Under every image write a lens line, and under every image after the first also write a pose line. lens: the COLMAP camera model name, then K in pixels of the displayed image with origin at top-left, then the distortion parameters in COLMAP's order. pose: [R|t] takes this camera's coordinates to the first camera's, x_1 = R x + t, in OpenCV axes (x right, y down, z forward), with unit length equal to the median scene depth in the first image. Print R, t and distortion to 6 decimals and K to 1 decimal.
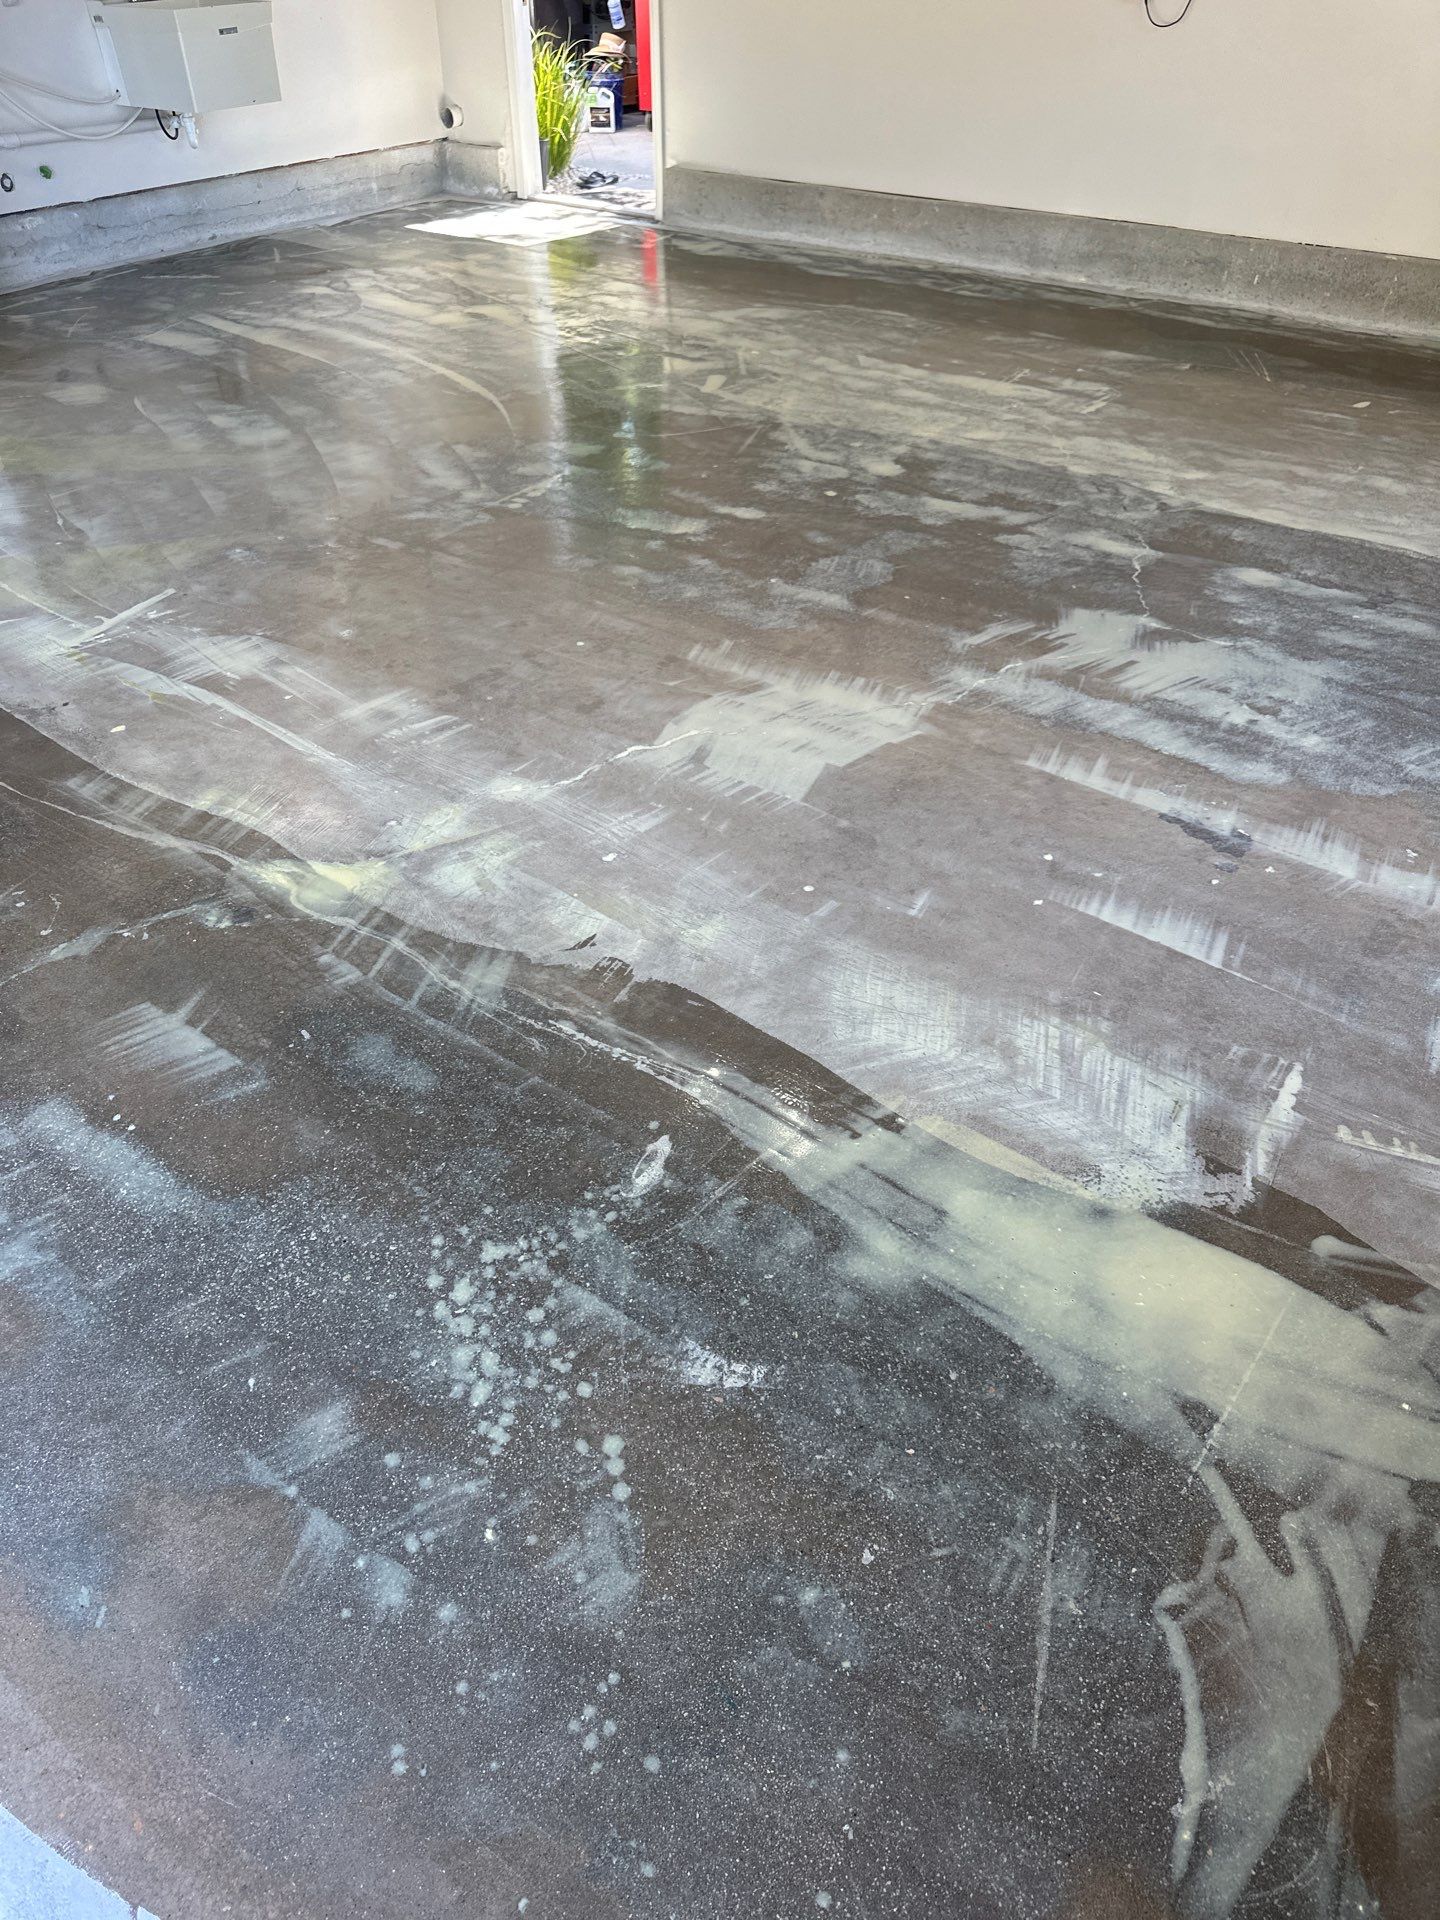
lens RADIAL K [[1345.7, 0, 730.6], [0, 1345.7, 971.4], [0, 0, 1]] dist [0.064365, -0.078099]
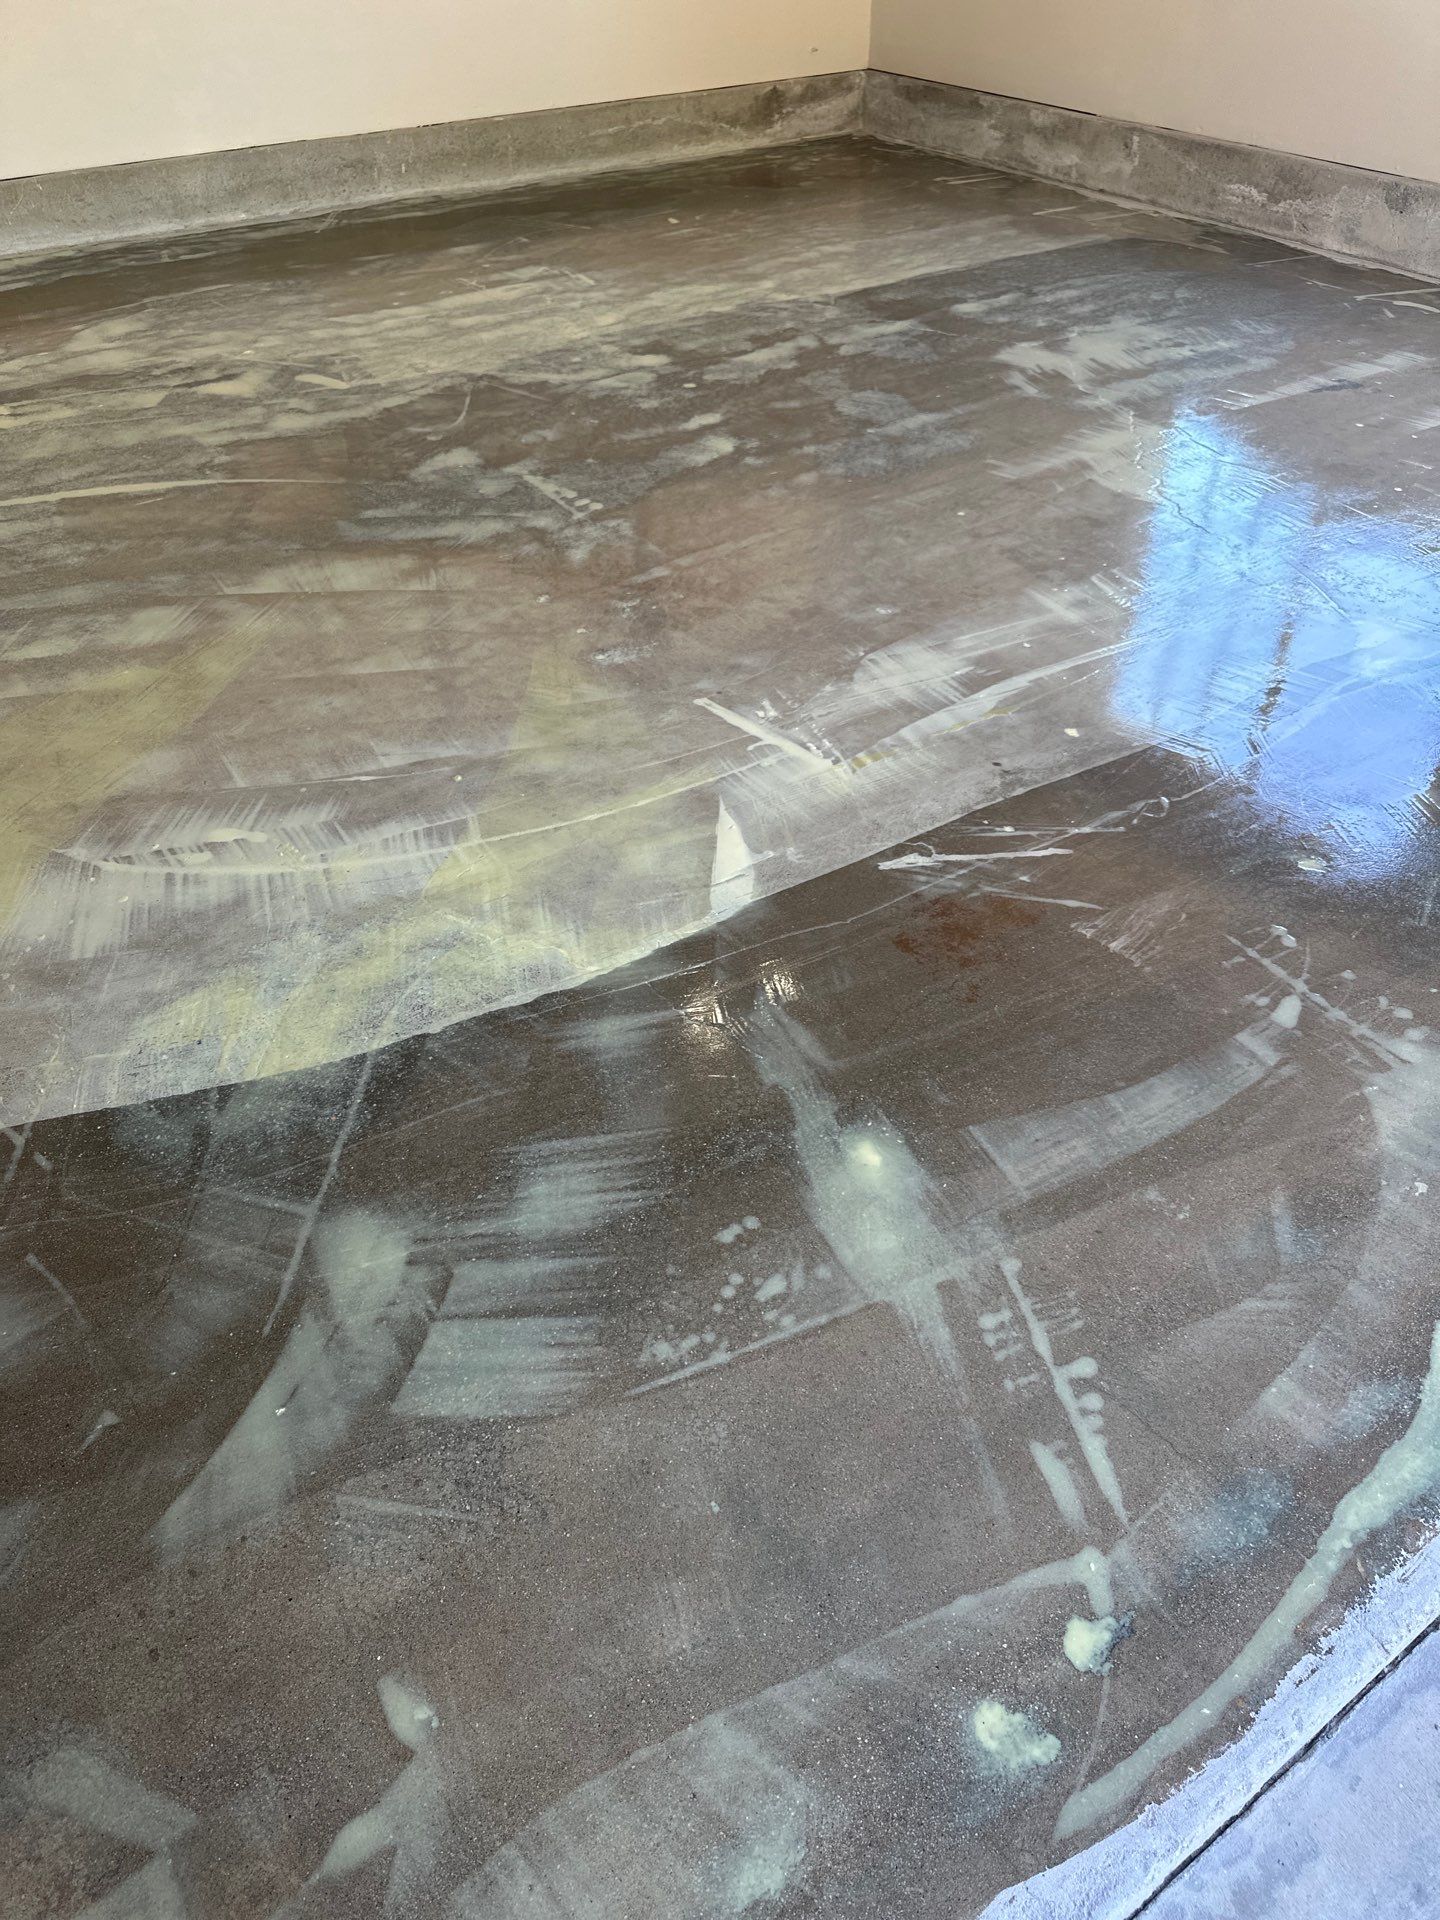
lens RADIAL K [[1345.7, 0, 722.4], [0, 1345.7, 962.6], [0, 0, 1]] dist [0.064365, -0.078099]
pose [[0.340992, -0.615738, 0.710346, -0.701148], [0.597595, 0.725285, 0.341820, -0.285223], [-0.725675, 0.307942, 0.615278, 0.370712]]
